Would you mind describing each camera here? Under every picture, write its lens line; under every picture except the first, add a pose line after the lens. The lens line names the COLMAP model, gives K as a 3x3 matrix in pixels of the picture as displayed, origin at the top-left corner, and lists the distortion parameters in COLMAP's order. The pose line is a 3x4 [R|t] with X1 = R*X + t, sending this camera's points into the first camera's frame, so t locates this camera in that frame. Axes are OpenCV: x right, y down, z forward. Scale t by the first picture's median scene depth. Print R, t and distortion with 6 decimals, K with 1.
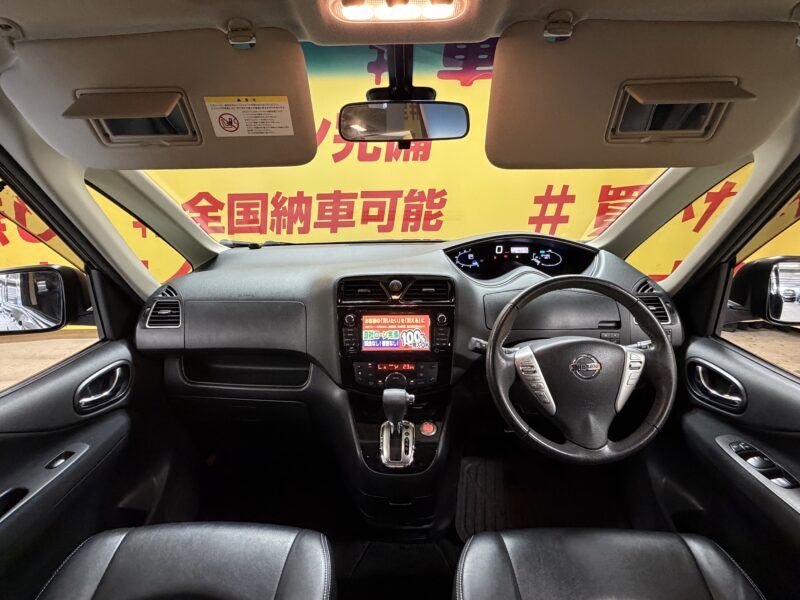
lens RADIAL K [[420.8, 0, 394.3], [0, 420.8, 302.6], [0, 0, 1]] dist [0.000135, 0.000251]
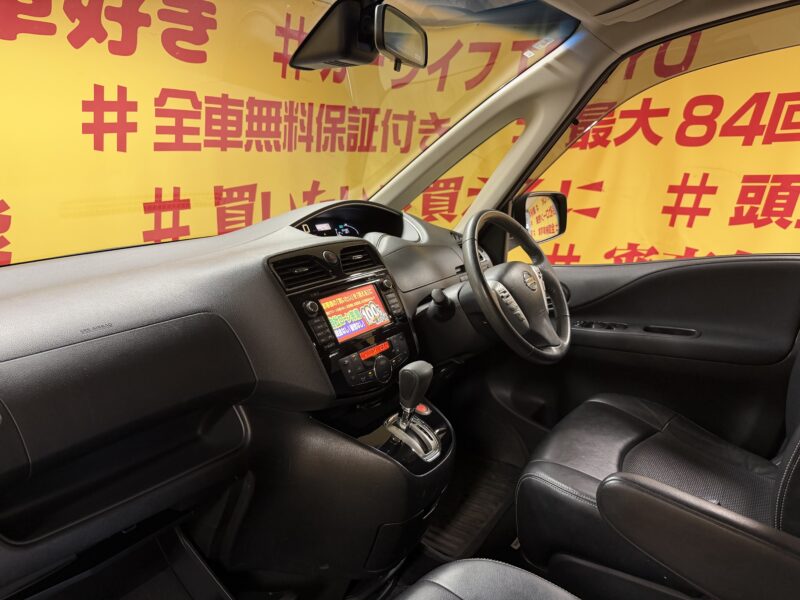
lens RADIAL K [[570.7, 0, 400.0], [0, 570.7, 300.0], [0, 0, 1]] dist [0.073982, 0.001001]
pose [[0.552238, -0.191087, 0.811492, -0.275717], [0.295321, 0.955098, 0.023931, 0.016757], [-0.779627, 0.226435, 0.583874, 0.105552]]
